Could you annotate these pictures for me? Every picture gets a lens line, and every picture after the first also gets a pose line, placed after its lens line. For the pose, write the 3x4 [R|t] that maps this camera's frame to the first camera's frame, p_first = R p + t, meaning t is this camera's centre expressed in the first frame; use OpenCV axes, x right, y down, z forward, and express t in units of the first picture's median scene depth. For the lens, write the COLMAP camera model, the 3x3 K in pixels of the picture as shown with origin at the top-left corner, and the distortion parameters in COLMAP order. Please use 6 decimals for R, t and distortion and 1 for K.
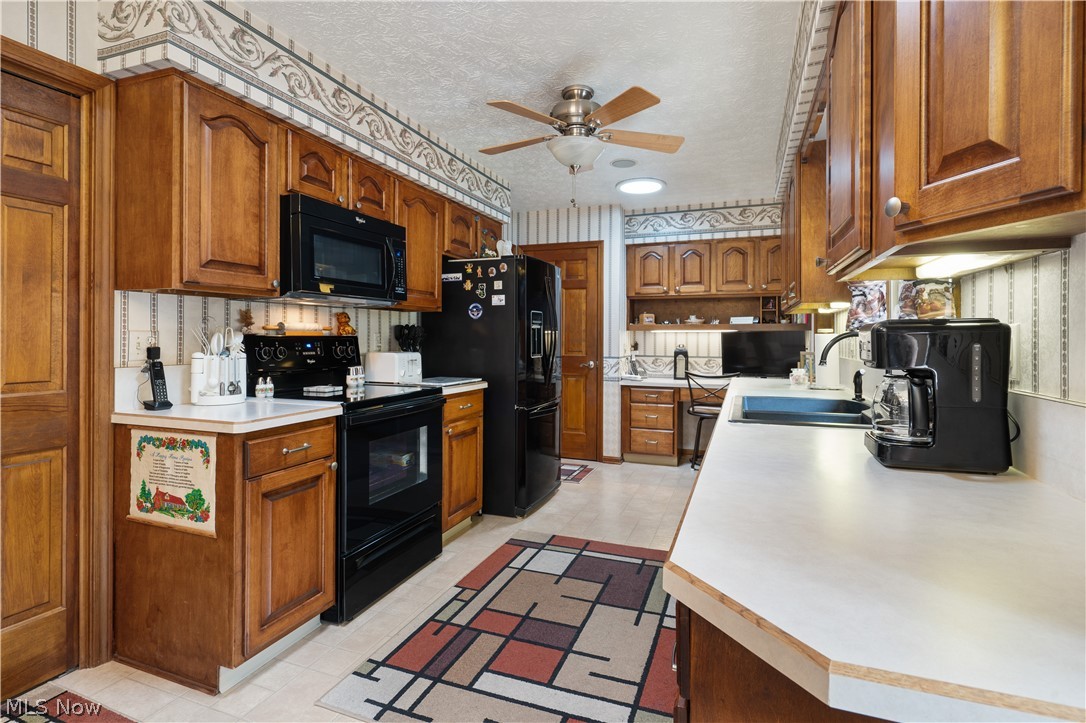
lens RADIAL K [[533.6, 0, 543.0], [0, 533.6, 335.0], [0, 0, 1]] dist [-0.001107, 0.000644]
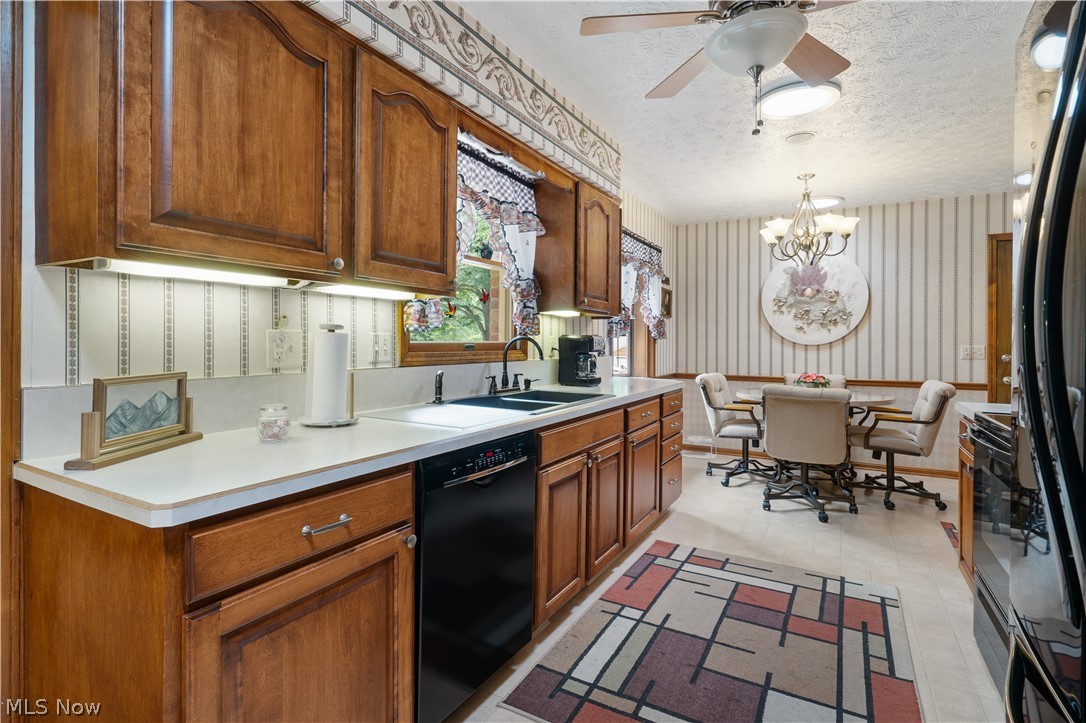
lens RADIAL K [[529.4, 0, 543.0], [0, 529.4, 361.5], [0, 0, 1]] dist [0.001696, 0.000628]
pose [[-0.988000, -0.015652, 0.153661, 0.222127], [-0.010646, 0.999387, 0.033348, 0.010406], [-0.154089, 0.031312, -0.987561, 1.709469]]
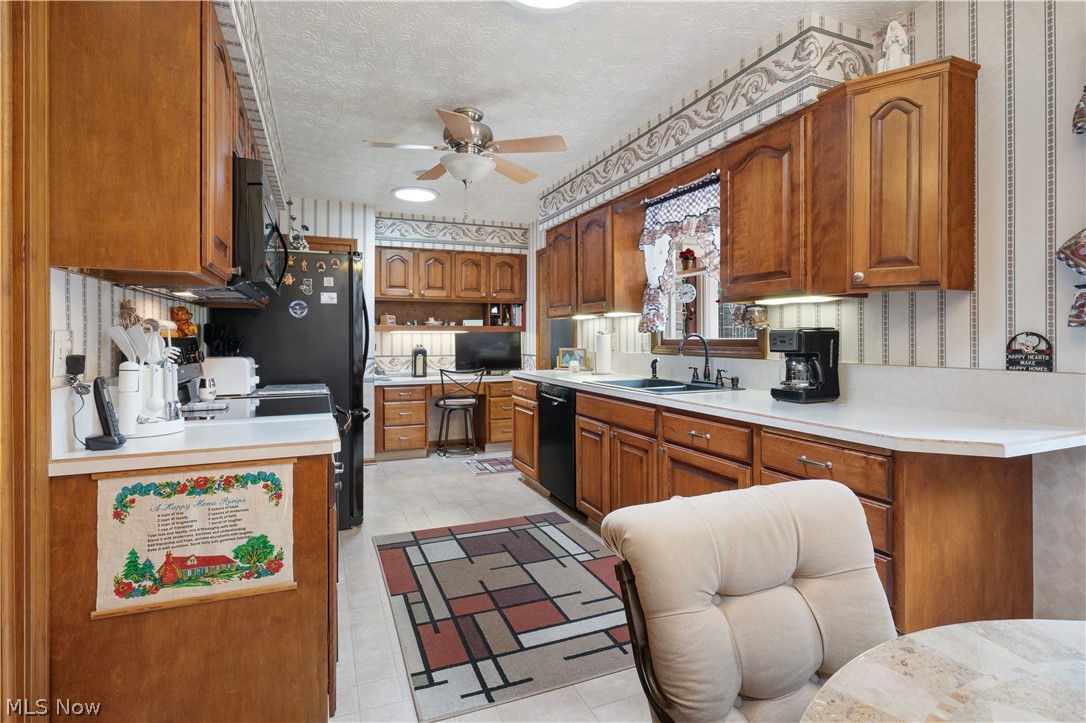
lens RADIAL K [[533.6, 0, 543.0], [0, 533.6, 335.0], [0, 0, 1]] dist [-0.001107, 0.000644]
pose [[0.724946, -0.000985, 0.688805, -0.604499], [0.001425, 0.999999, -0.000070, -0.001206], [-0.688804, 0.001033, 0.724947, 0.105456]]
